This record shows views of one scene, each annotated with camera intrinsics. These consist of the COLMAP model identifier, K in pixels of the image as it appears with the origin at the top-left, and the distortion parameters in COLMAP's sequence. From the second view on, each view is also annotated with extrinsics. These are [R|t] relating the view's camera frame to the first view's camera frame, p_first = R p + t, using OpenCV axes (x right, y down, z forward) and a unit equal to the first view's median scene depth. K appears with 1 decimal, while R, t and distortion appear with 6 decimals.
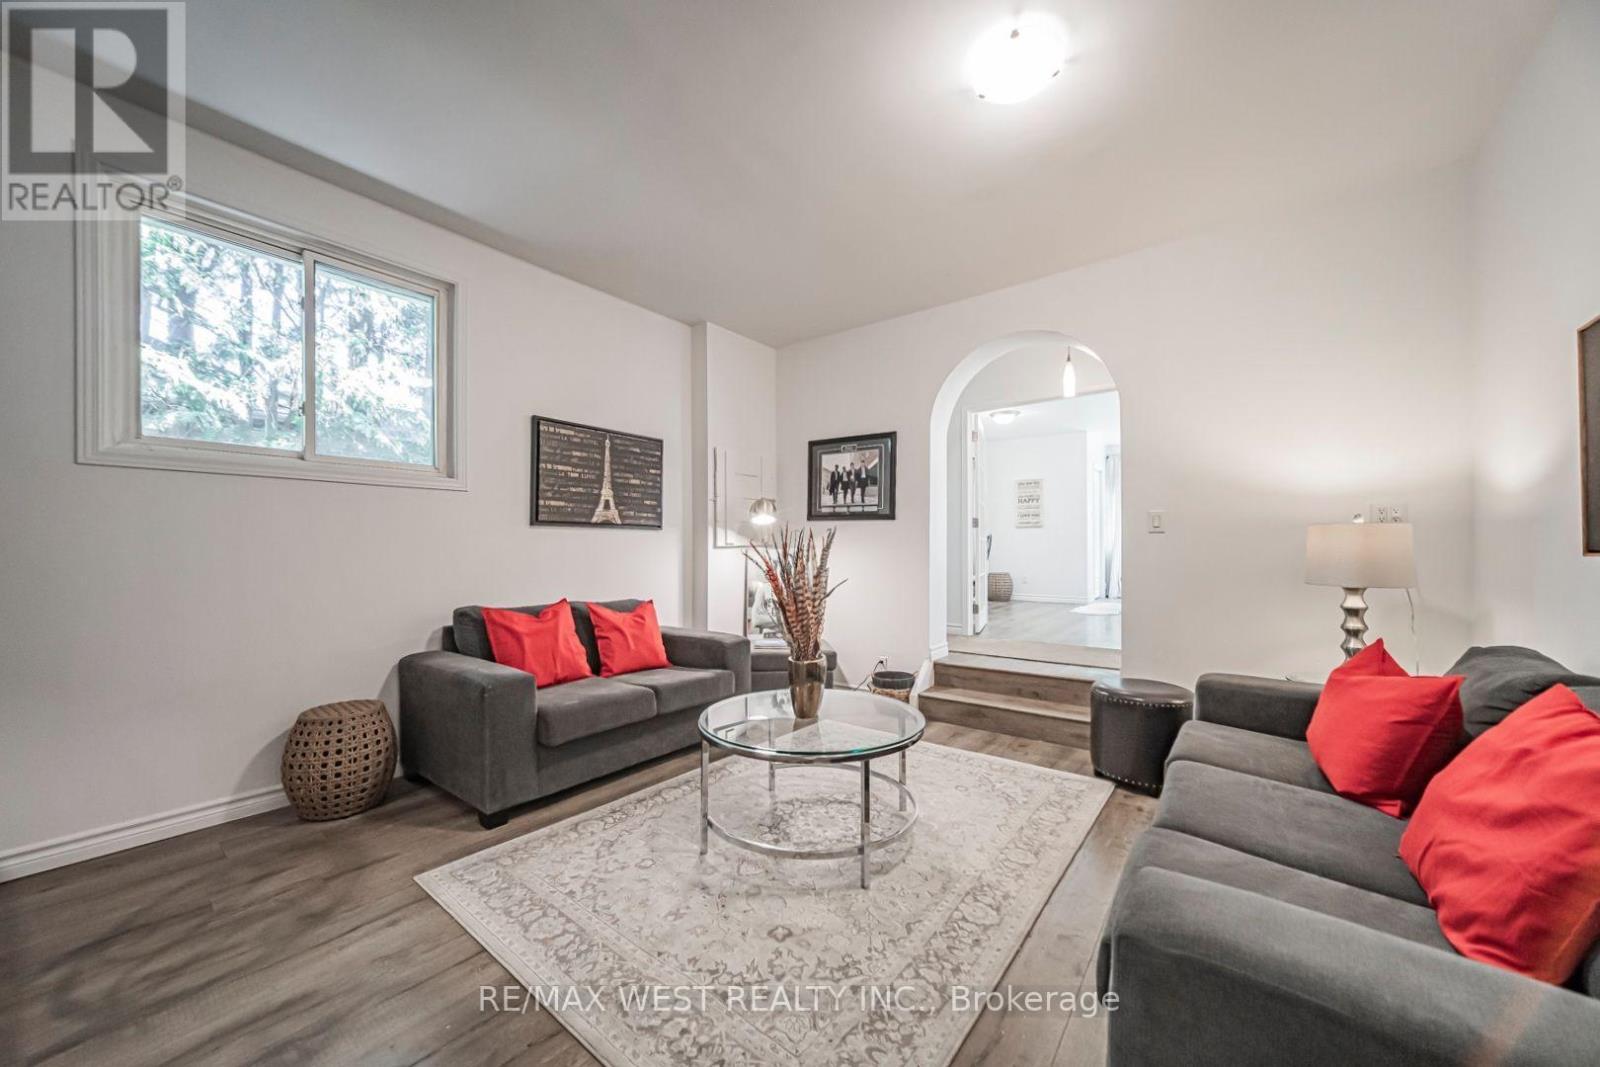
lens RADIAL K [[565.6, 0, 800.0], [0, 565.6, 554.2], [0, 0, 1]] dist [-0.027063, 0.006122]
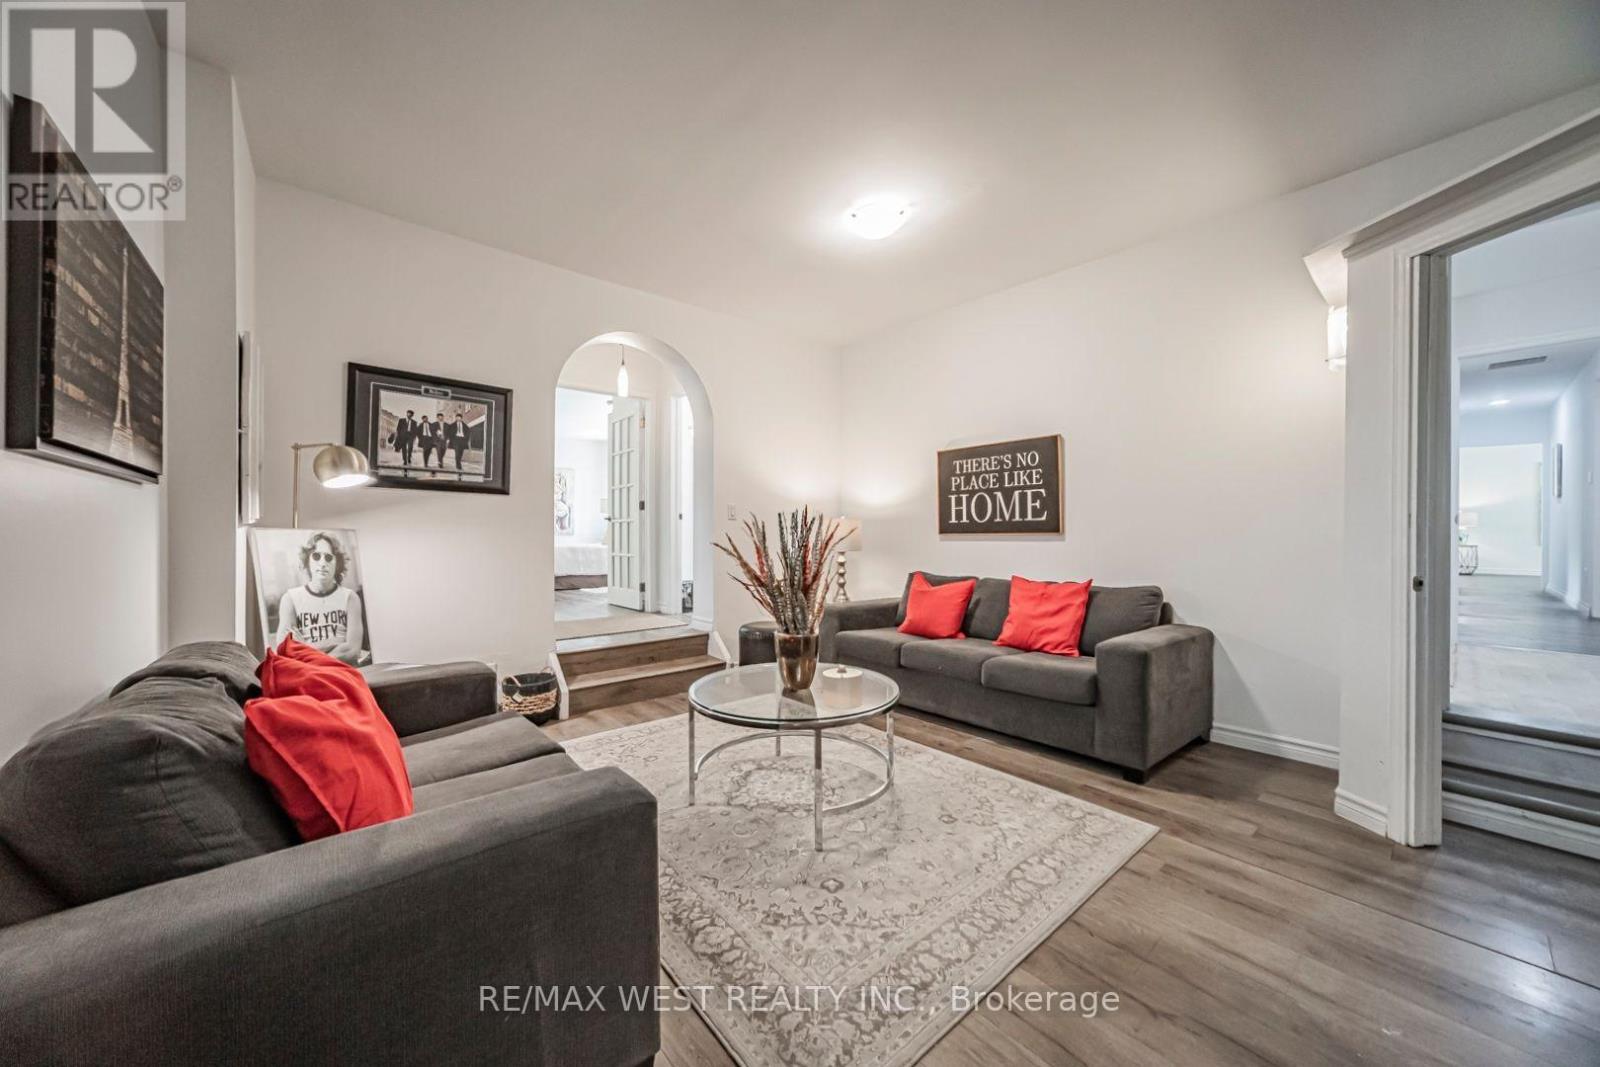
lens RADIAL K [[559.0, 0, 800.0], [0, 559.0, 533.5], [0, 0, 1]] dist [-0.027170, 0.000026]
pose [[0.215460, 0.000641, 0.976512, -0.526832], [0.005005, 0.999986, -0.001761, -0.000648], [-0.976500, 0.005267, 0.215454, 0.397395]]
